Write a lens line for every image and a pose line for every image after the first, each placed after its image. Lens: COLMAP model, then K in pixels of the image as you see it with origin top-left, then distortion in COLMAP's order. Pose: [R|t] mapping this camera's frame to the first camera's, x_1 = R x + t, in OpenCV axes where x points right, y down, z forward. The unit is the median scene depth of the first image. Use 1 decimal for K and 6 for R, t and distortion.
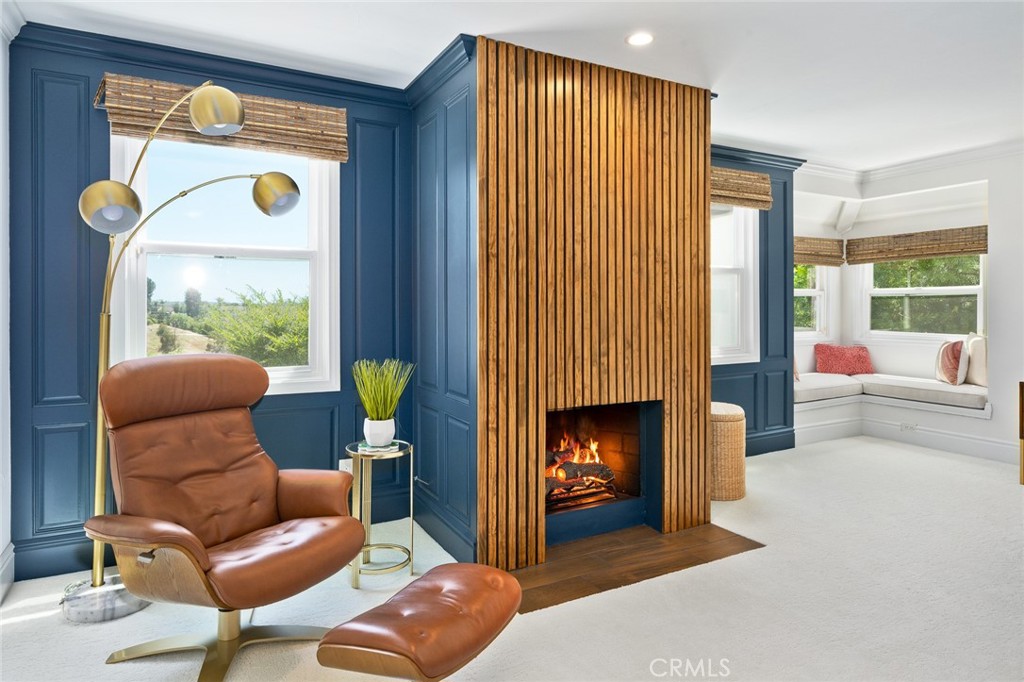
lens RADIAL K [[603.9, 0, 511.2], [0, 603.9, 315.3], [0, 0, 1]] dist [0.000740, -0.000234]
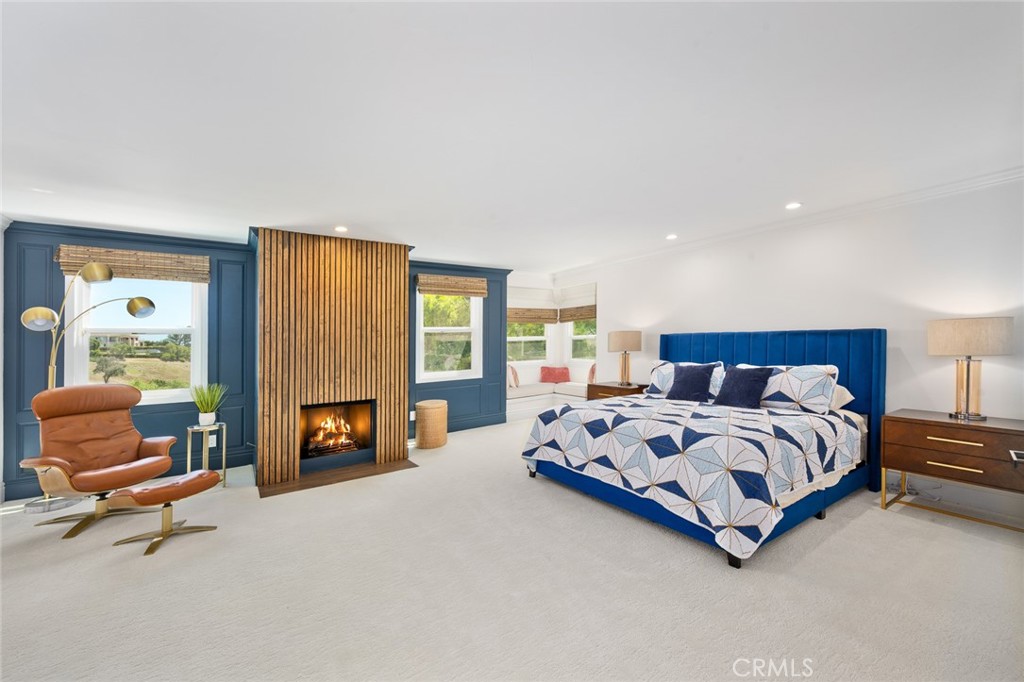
lens RADIAL K [[405.3, 0, 512.0], [0, 405.3, 341.0], [0, 0, 1]] dist [0.000606, 0.000017]
pose [[0.993892, -0.021731, 0.108197, 0.603294], [0.023881, 0.999542, -0.018611, -0.020117], [-0.107743, 0.021081, 0.993955, -0.444643]]
